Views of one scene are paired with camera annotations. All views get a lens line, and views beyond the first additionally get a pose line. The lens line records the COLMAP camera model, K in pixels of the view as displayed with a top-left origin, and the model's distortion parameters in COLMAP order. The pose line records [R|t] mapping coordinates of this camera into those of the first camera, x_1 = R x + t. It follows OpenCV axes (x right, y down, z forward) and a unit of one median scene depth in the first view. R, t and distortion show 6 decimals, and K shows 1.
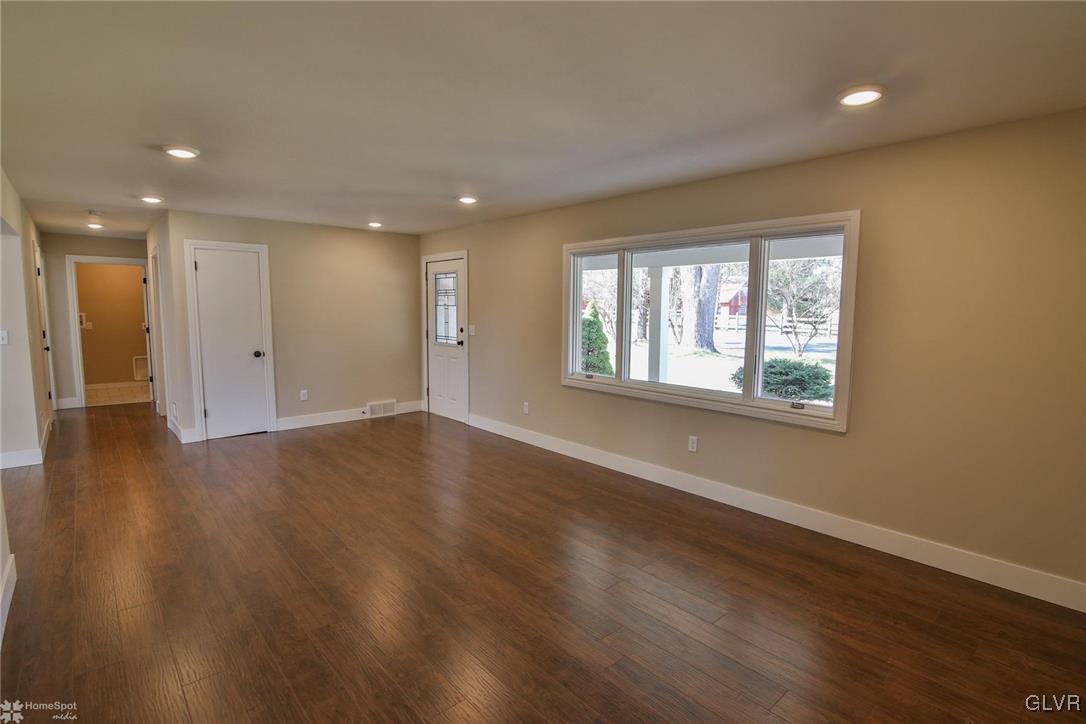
lens RADIAL K [[528.8, 0, 550.9], [0, 528.8, 368.3], [0, 0, 1]] dist [-0.018921, -0.001186]
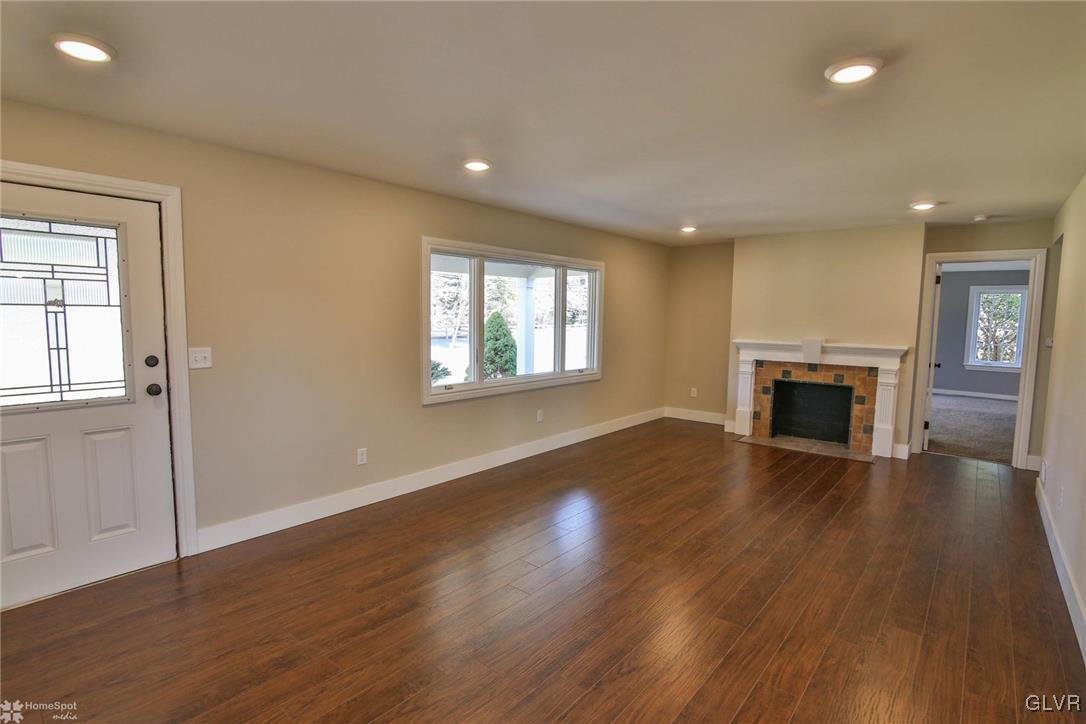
lens RADIAL K [[528.8, 0, 542.0], [0, 528.8, 356.4], [0, 0, 1]] dist [-0.018921, -0.001186]
pose [[-0.136664, -0.085934, 0.986883, -0.965348], [0.103177, 0.989577, 0.100457, -0.127981], [-0.985230, 0.115552, -0.126373, 1.087617]]
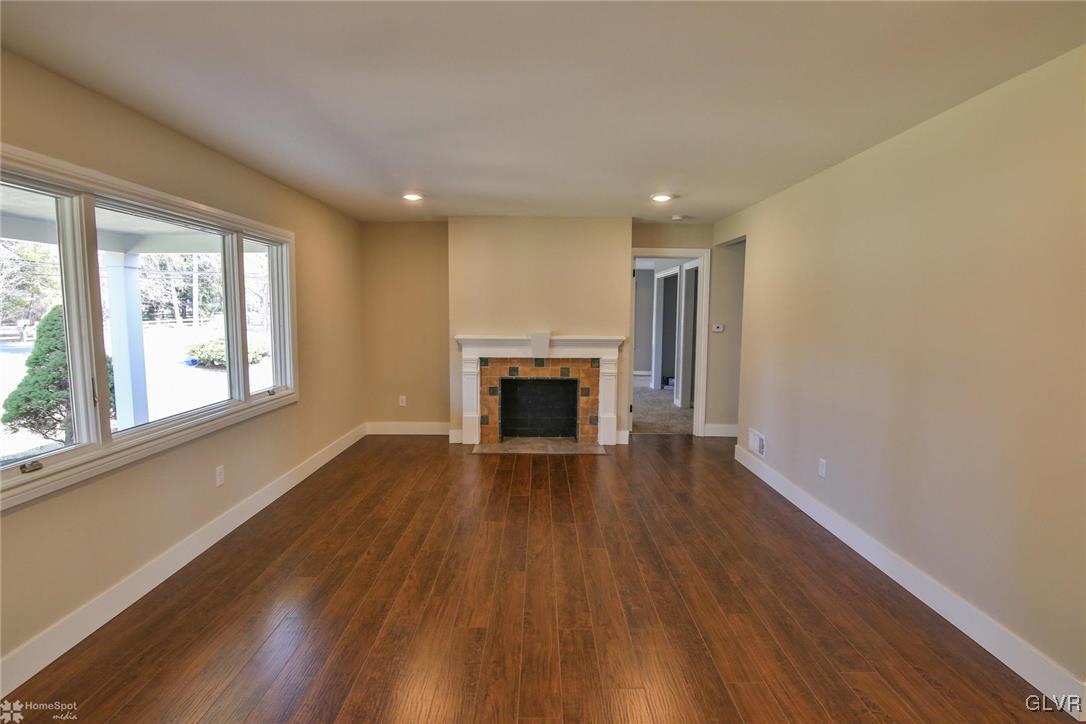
lens RADIAL K [[528.8, 0, 542.0], [0, 528.8, 358.5], [0, 0, 1]] dist [-0.018921, -0.001186]
pose [[-0.745646, -0.070883, 0.662562, -0.576045], [0.068736, 0.980839, 0.182289, -0.134353], [-0.662788, 0.181465, -0.726487, 1.160942]]
